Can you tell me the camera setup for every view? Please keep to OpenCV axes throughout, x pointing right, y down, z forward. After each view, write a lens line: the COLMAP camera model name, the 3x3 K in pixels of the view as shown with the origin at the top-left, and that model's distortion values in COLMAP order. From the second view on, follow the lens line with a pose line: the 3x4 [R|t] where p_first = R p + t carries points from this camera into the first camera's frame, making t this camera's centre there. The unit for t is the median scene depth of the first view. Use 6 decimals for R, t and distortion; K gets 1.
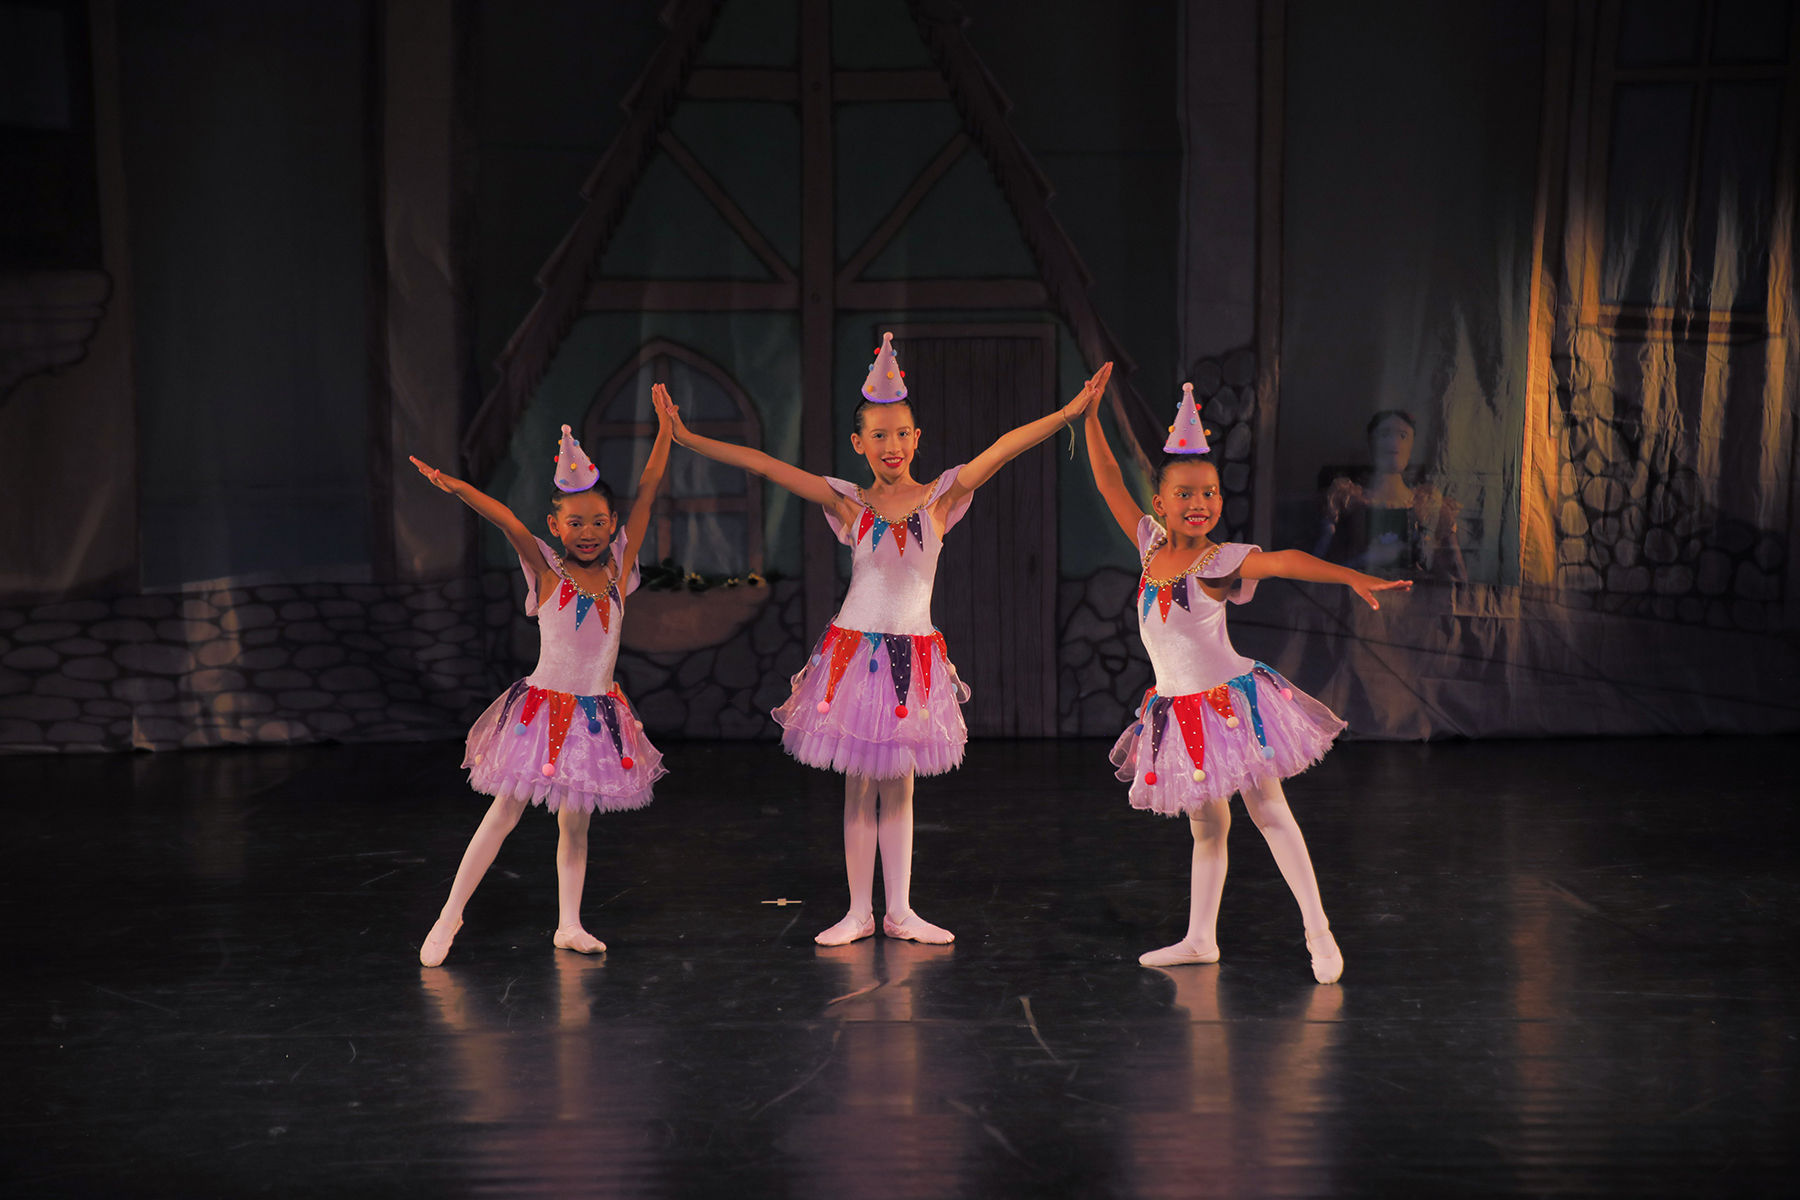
lens RADIAL K [[3747.8, 0, 900.0], [0, 3747.8, 600.0], [0, 0, 1]] dist [0.262107, -0.130083]
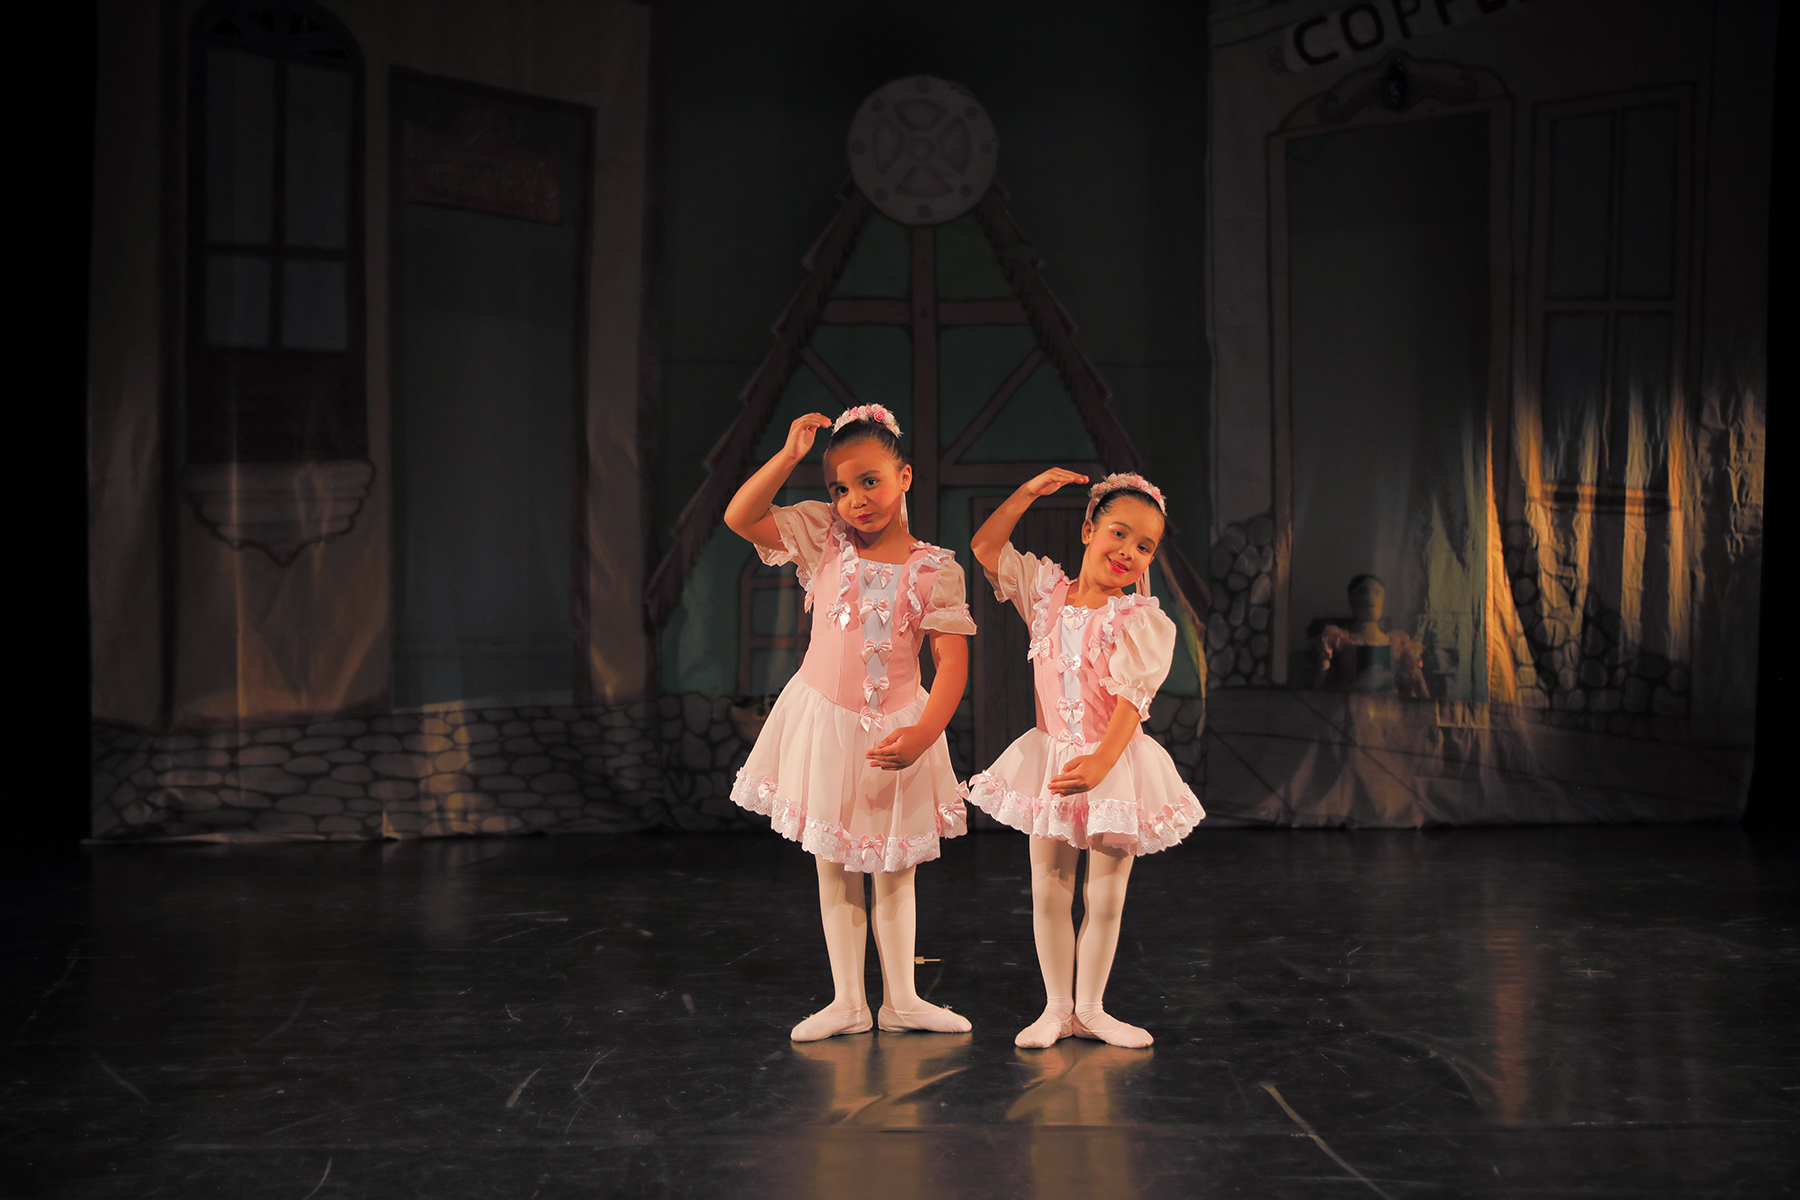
lens RADIAL K [[1850.5, 0, 896.9], [0, 1850.5, 602.4], [0, 0, 1]] dist [-0.029268, 0.175263]
pose [[0.999849, -0.005235, -0.016596, -0.021265], [0.003315, 0.993511, -0.113692, 0.032026], [0.017083, 0.113620, 0.993377, 0.384283]]
